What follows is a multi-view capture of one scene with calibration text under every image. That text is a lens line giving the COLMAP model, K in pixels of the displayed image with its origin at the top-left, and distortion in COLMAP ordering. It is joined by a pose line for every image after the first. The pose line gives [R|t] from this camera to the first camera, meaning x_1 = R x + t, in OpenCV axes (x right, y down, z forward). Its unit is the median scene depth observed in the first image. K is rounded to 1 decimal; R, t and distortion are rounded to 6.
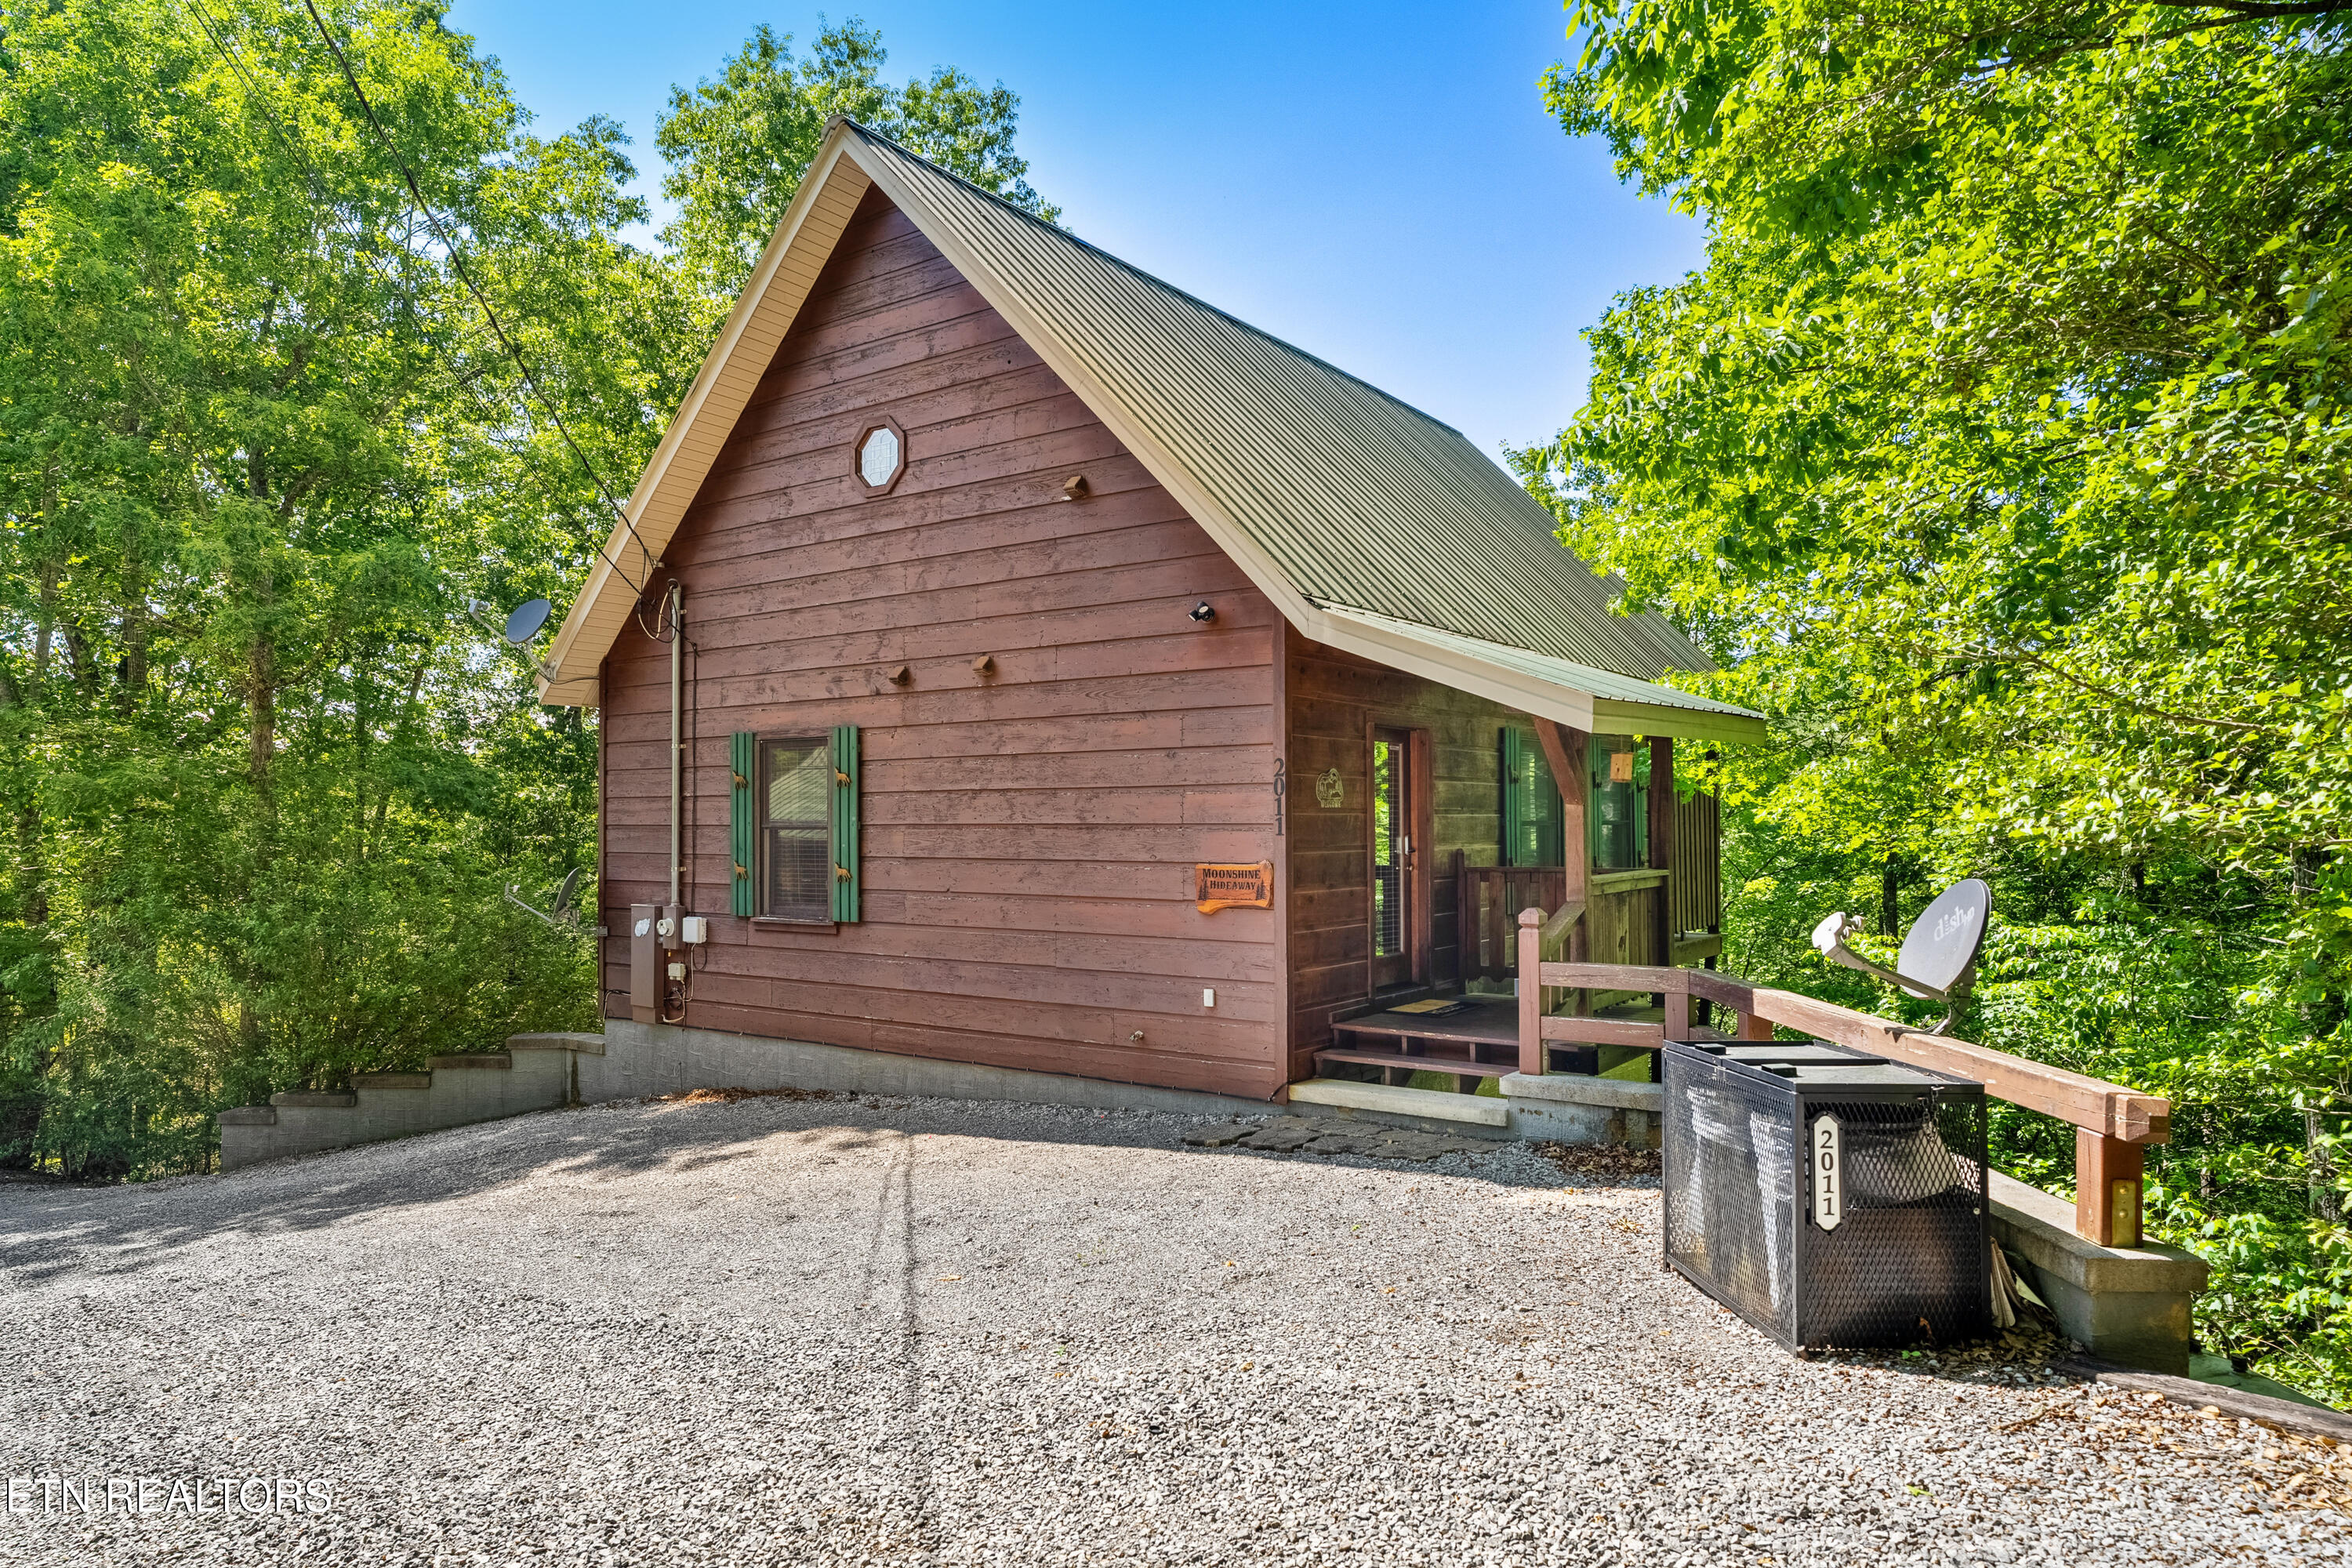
lens RADIAL K [[1476.8, 0, 1176.0], [0, 1476.8, 784.0], [0, 0, 1]] dist [0.027069, -0.002324]
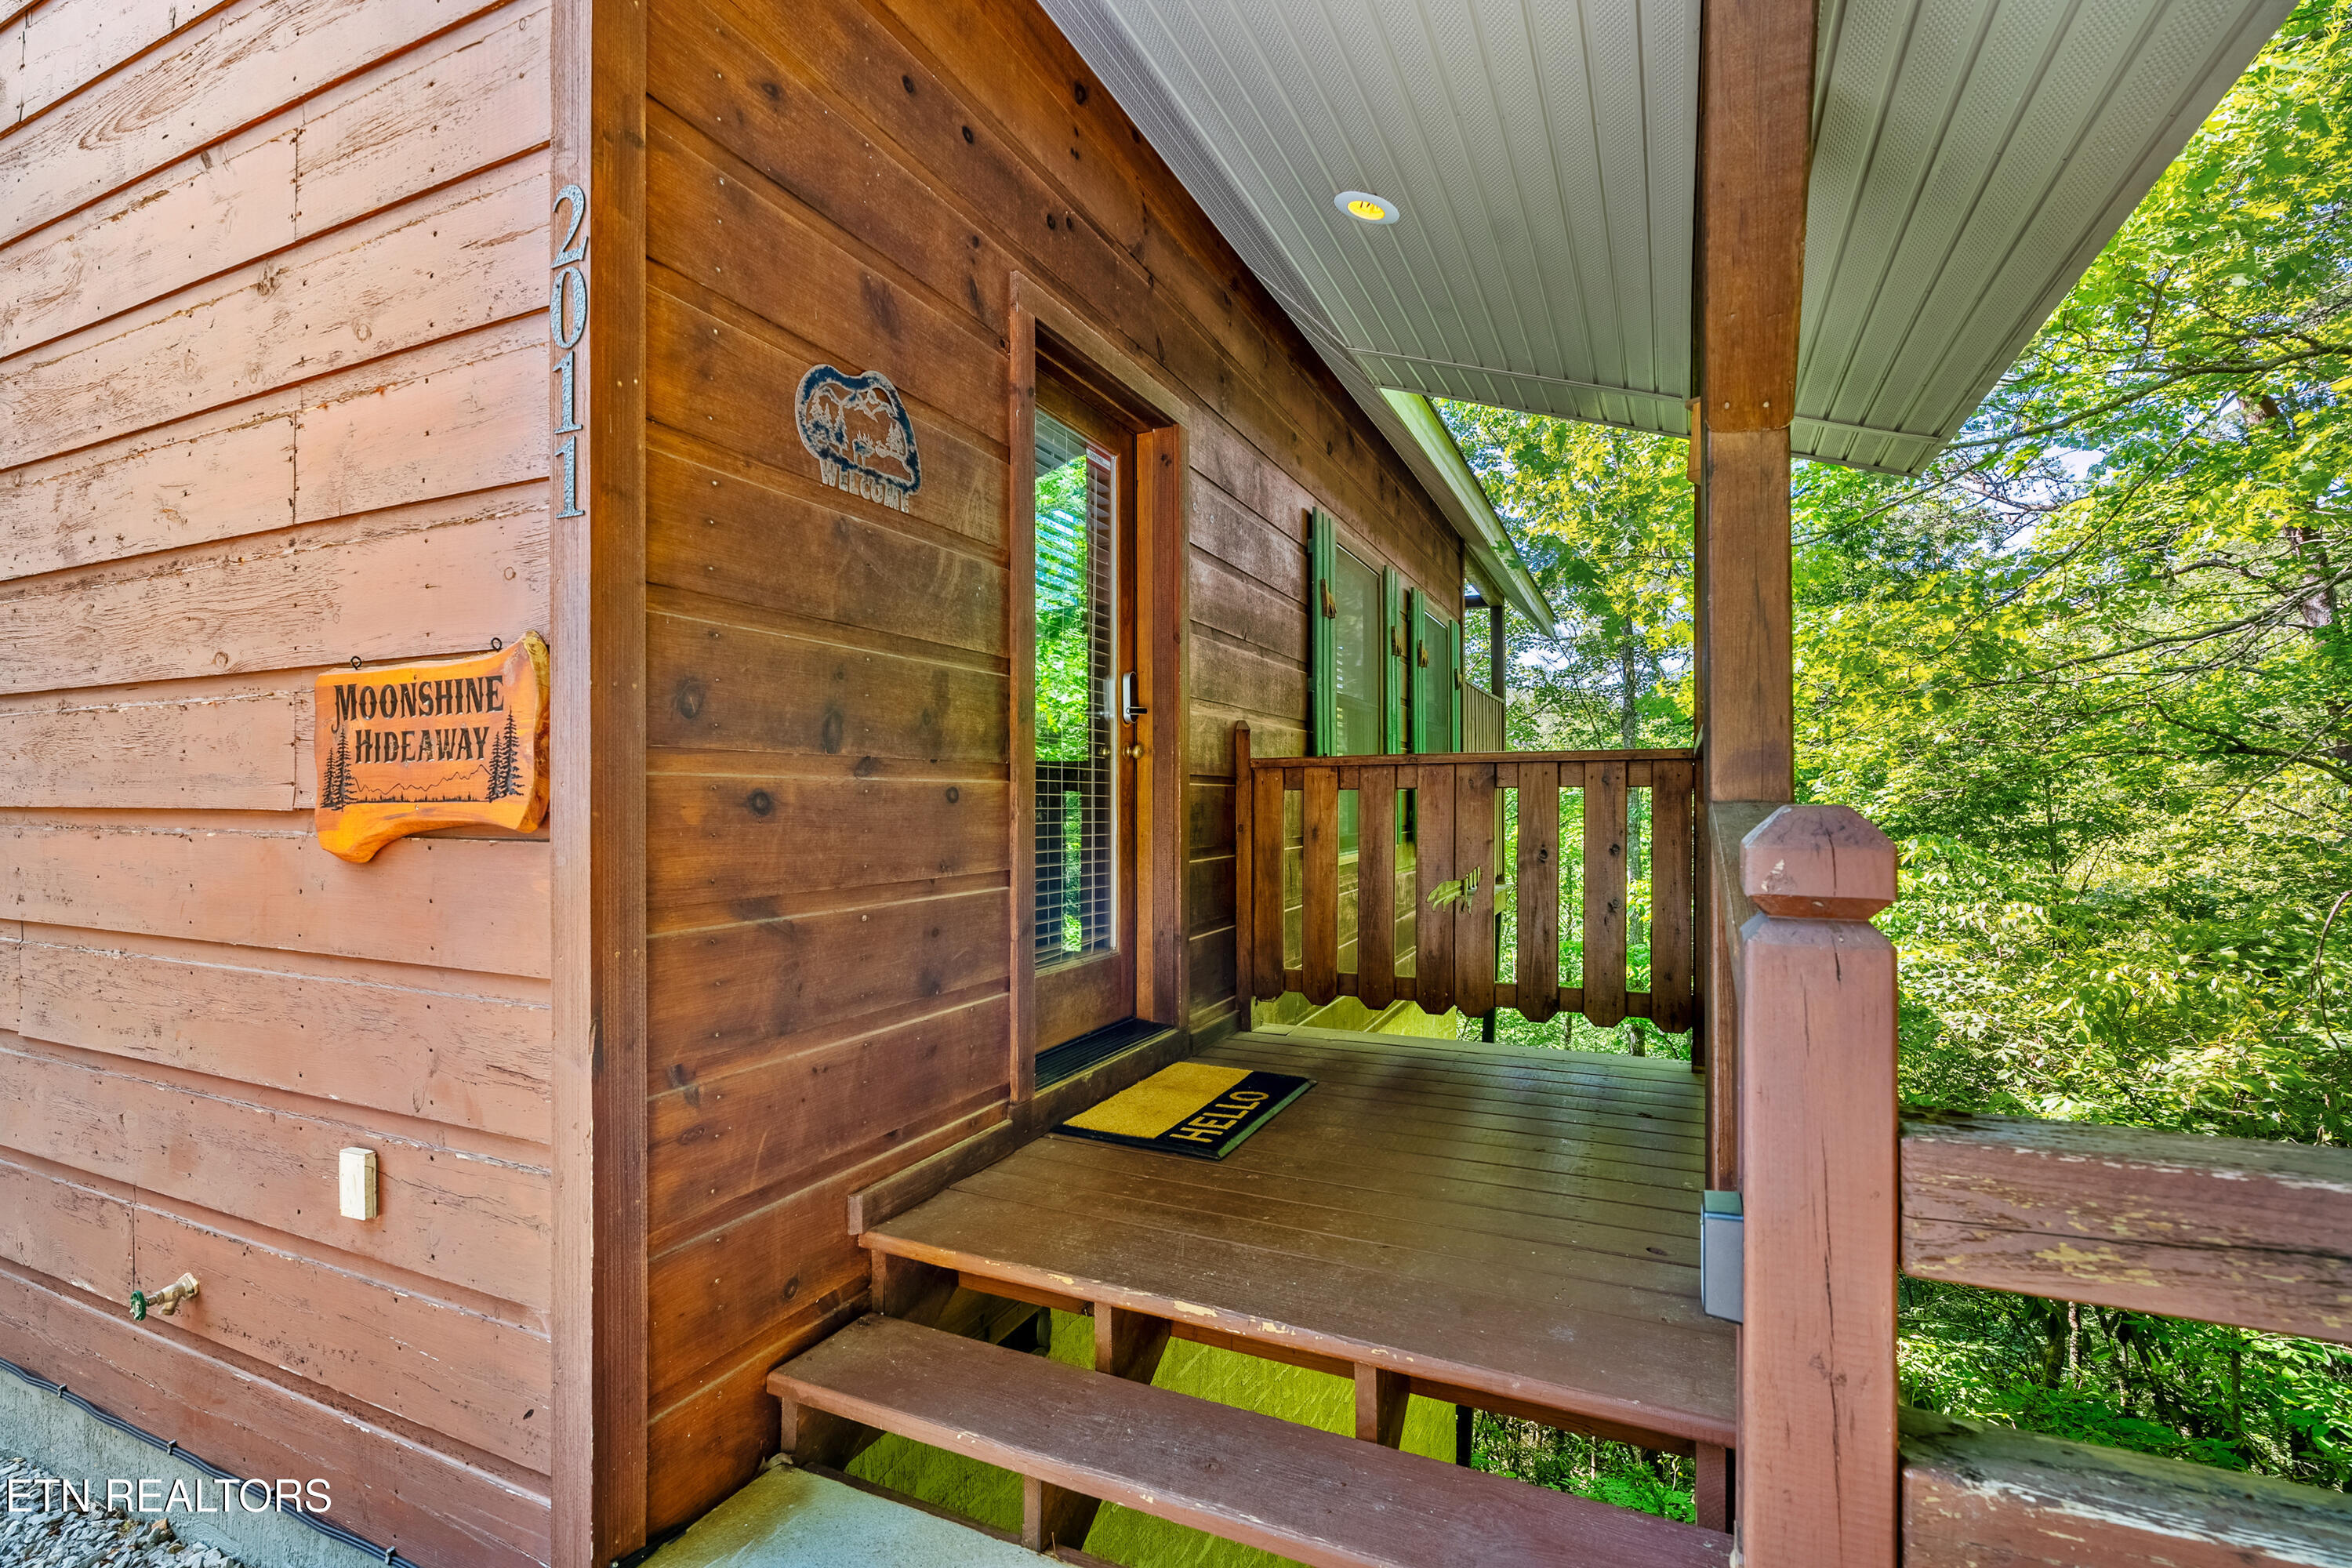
lens RADIAL K [[1070.6, 0, 1177.7], [0, 1070.6, 791.7], [0, 0, 1]] dist [0.002729, 0.000247]
pose [[0.982373, 0.004105, 0.186887, 0.129003], [-0.007094, 0.999857, 0.015327, 0.072326], [-0.186797, -0.016383, 0.982262, 0.793104]]
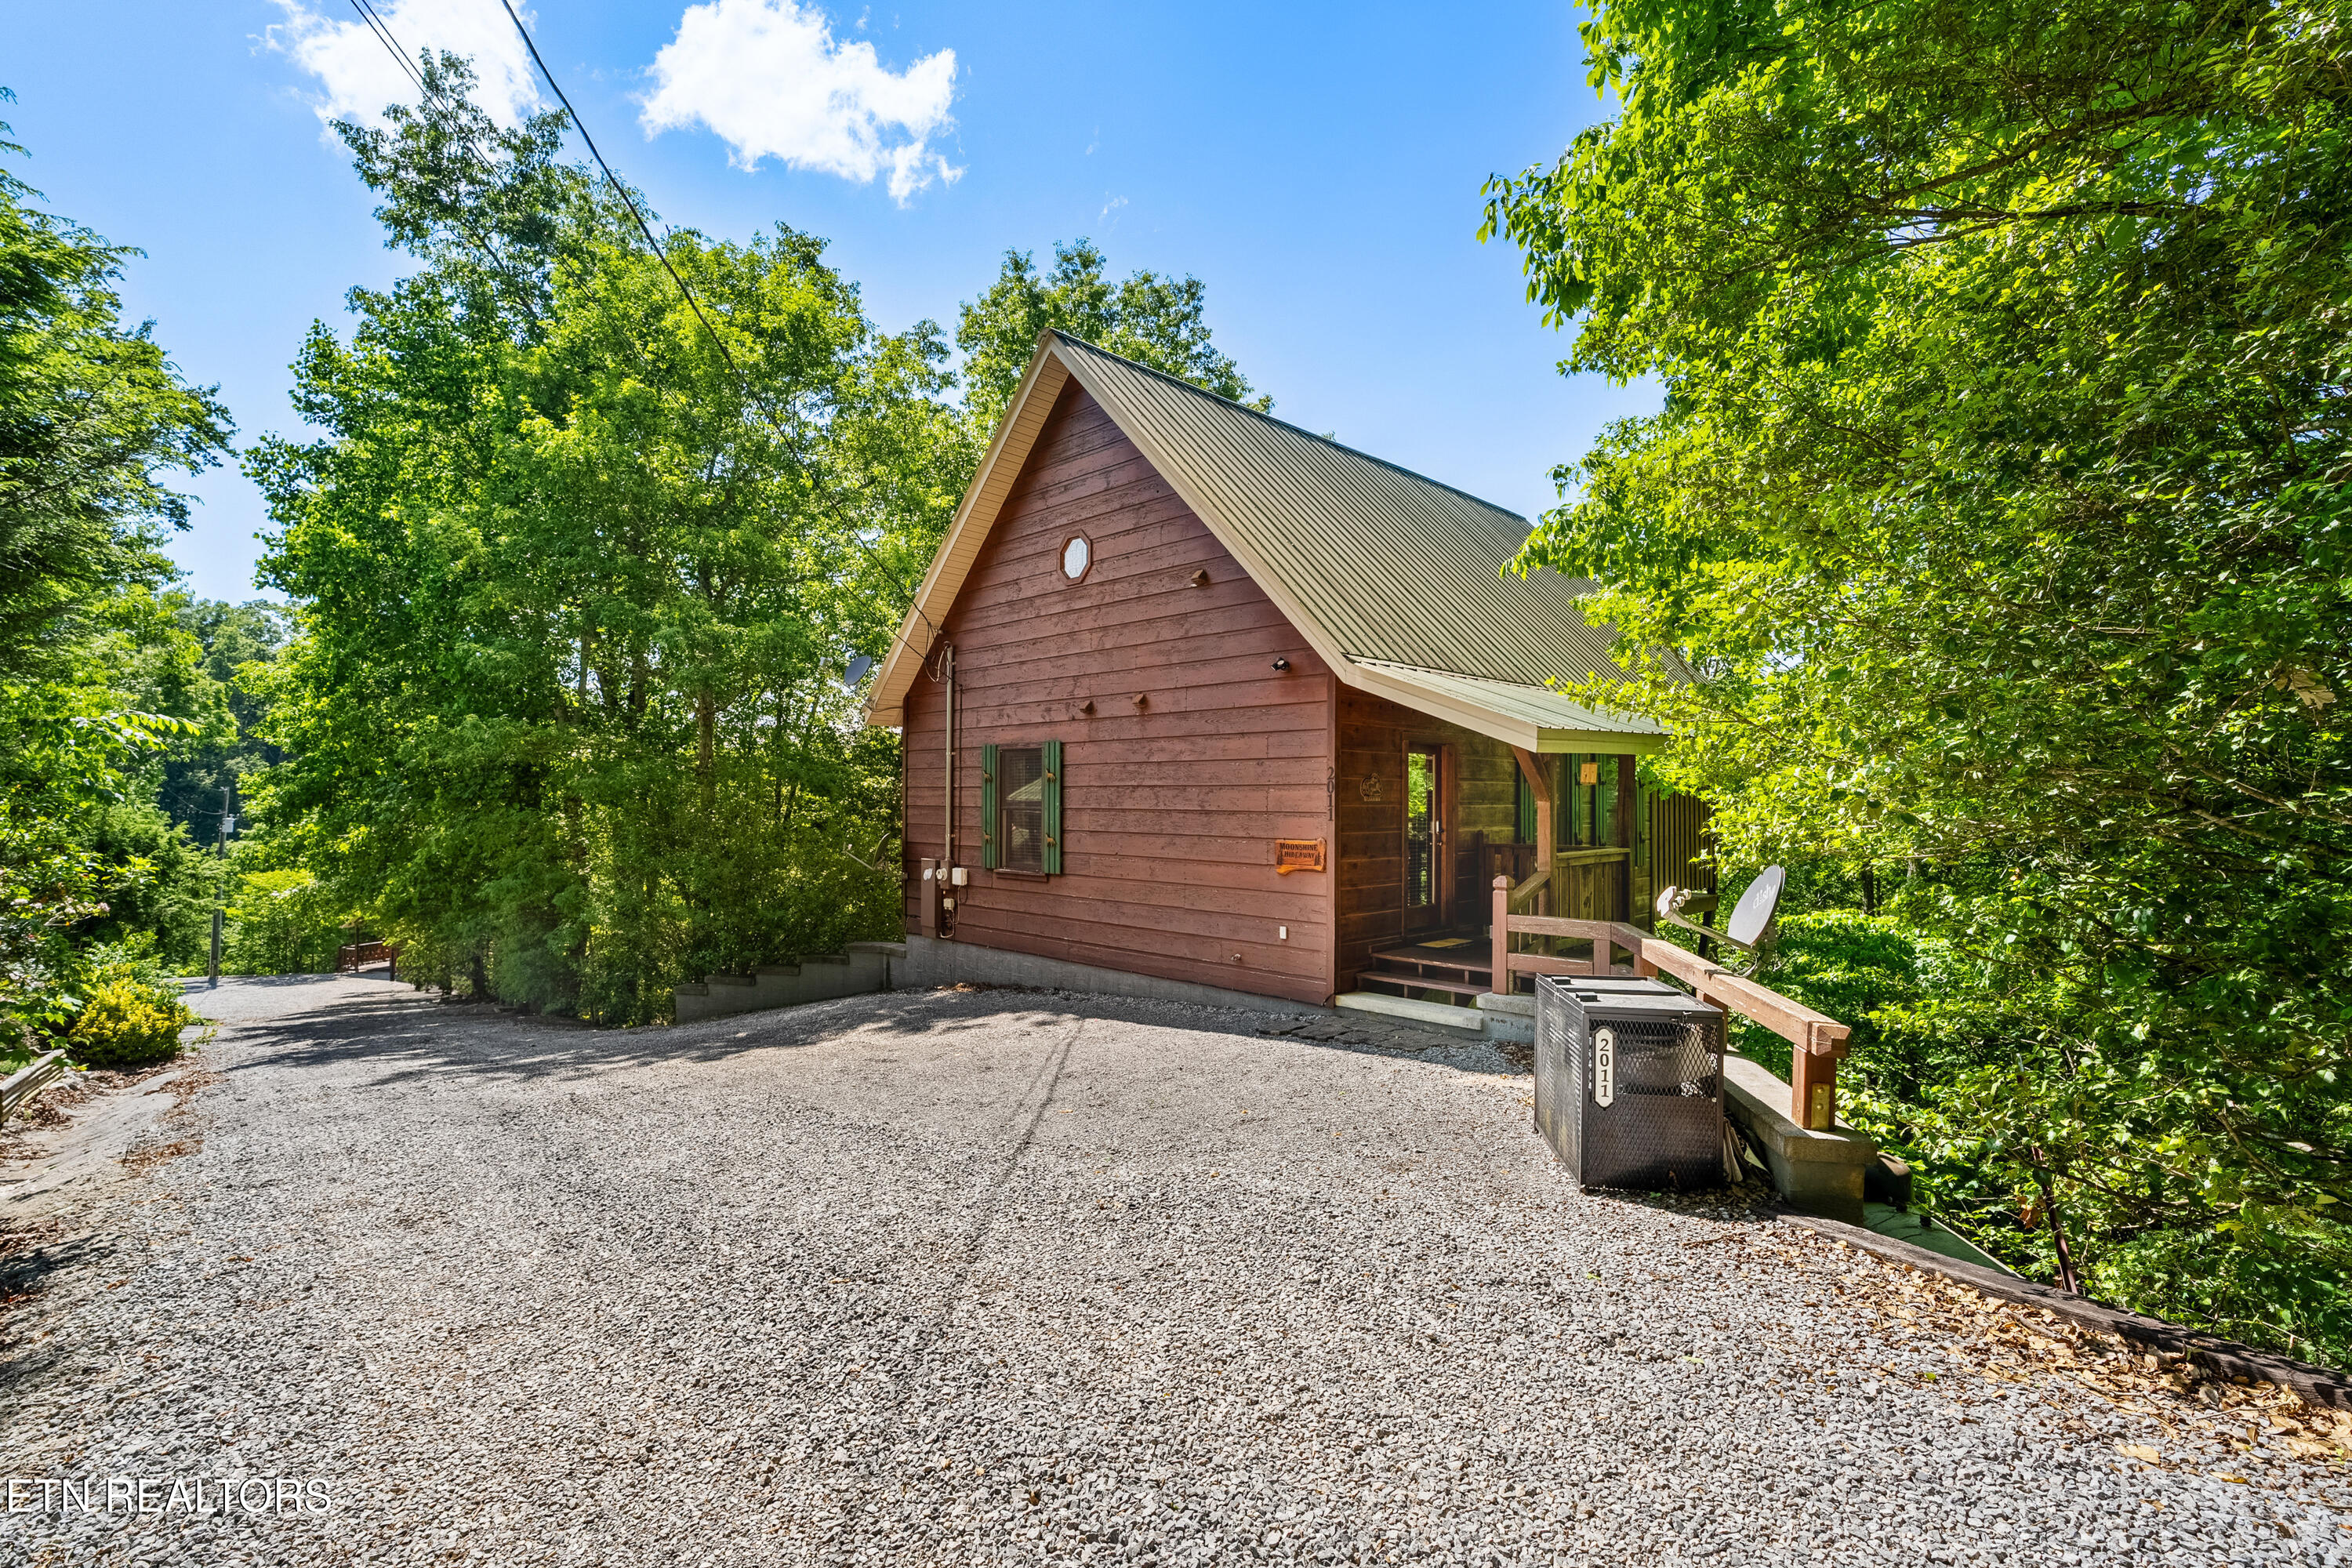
lens RADIAL K [[1085.9, 0, 1176.0], [0, 1085.9, 784.0], [0, 0, 1]] dist [0.033476, 0.000166]
pose [[0.985799, 0.005110, -0.167851, 0.096415], [-0.002594, 0.999881, 0.015206, -0.015969], [0.167908, -0.014555, 0.985695, -0.060863]]
